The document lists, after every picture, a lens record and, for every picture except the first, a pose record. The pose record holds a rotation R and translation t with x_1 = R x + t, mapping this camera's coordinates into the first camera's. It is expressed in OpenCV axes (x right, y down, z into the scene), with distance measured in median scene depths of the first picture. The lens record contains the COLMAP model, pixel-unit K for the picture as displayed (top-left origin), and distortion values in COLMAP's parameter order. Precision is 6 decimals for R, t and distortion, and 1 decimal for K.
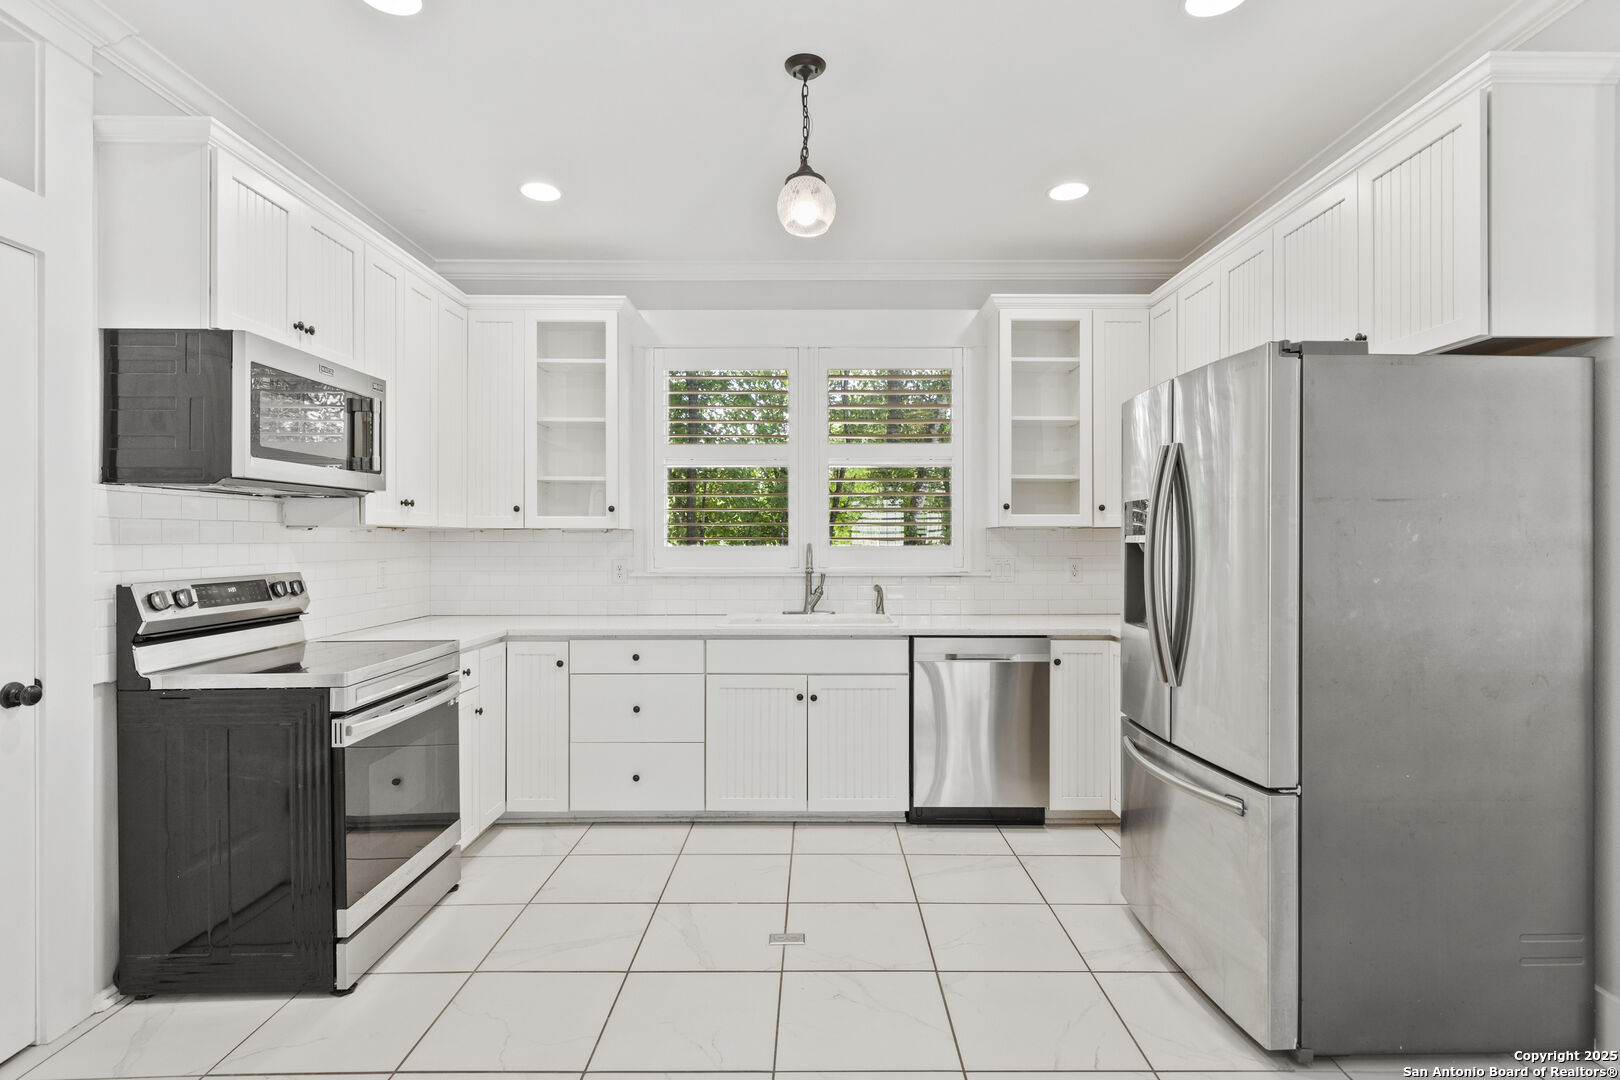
lens RADIAL K [[820.0, 0, 812.7], [0, 820.0, 542.0], [0, 0, 1]] dist [0.003983, 0.001156]
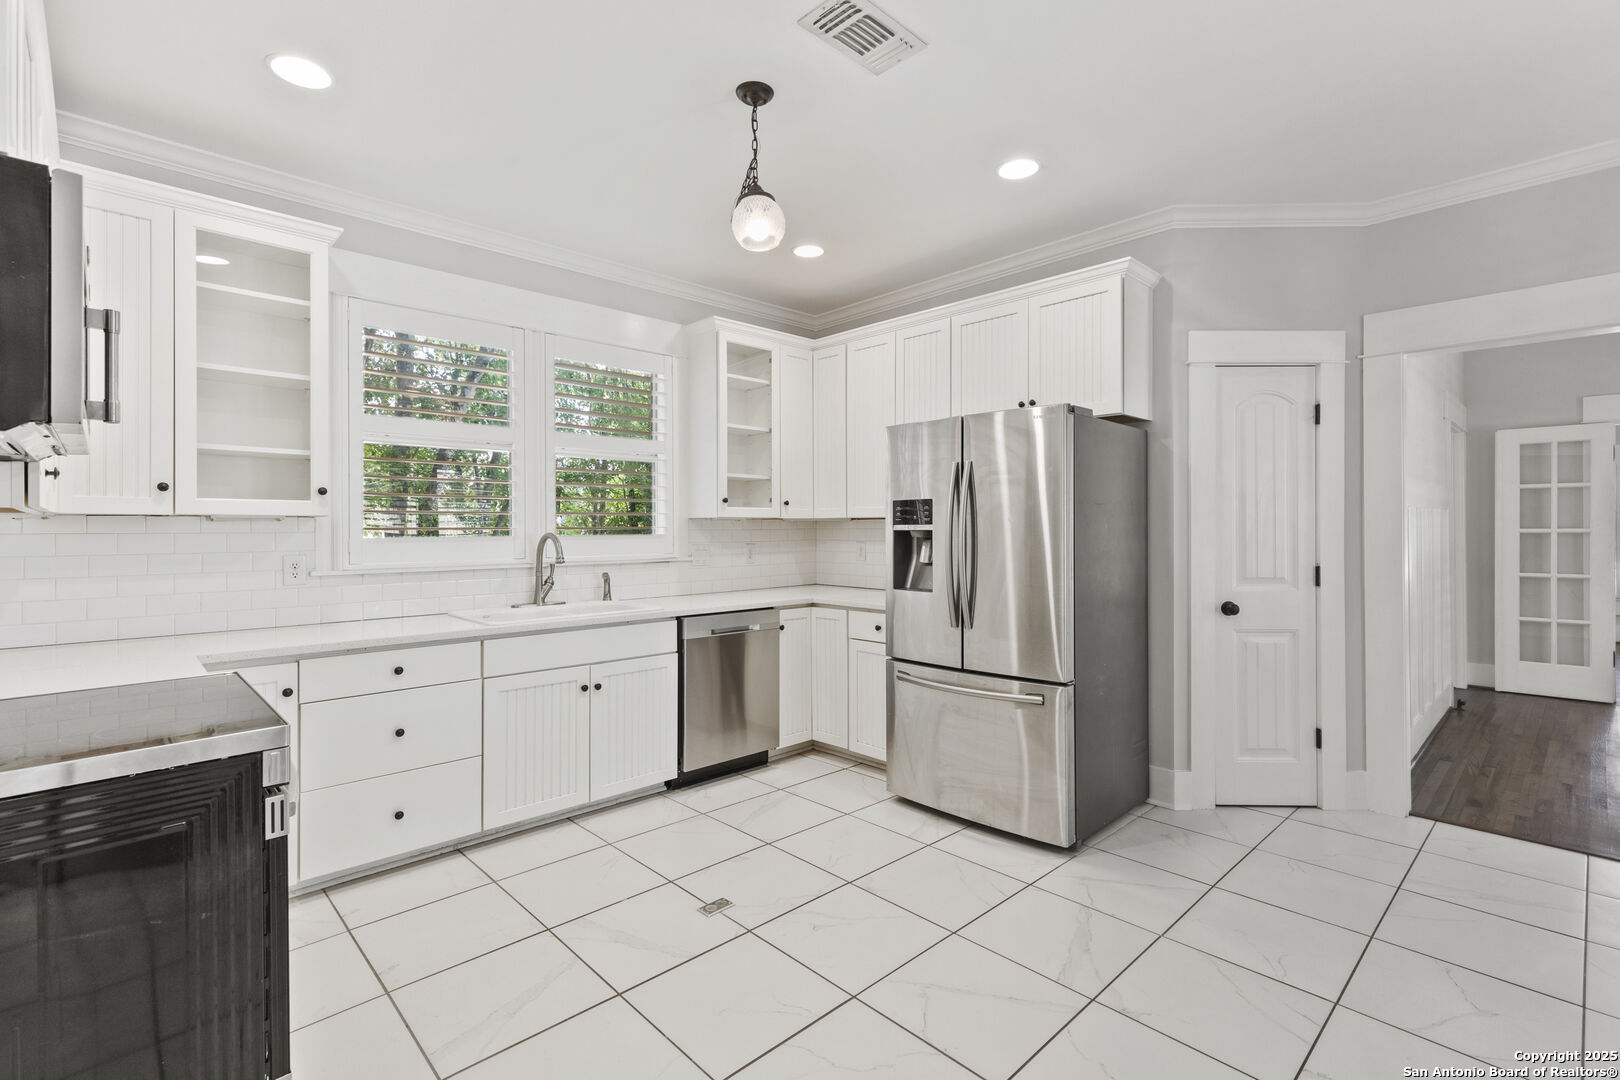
lens RADIAL K [[742.1, 0, 811.7], [0, 742.1, 530.2], [0, 0, 1]] dist [0.013910, 0.000109]
pose [[0.725980, -0.003881, 0.687705, -0.405292], [0.005480, 0.999985, -0.000141, 0.000074], [-0.687694, 0.003871, 0.725990, 0.149133]]
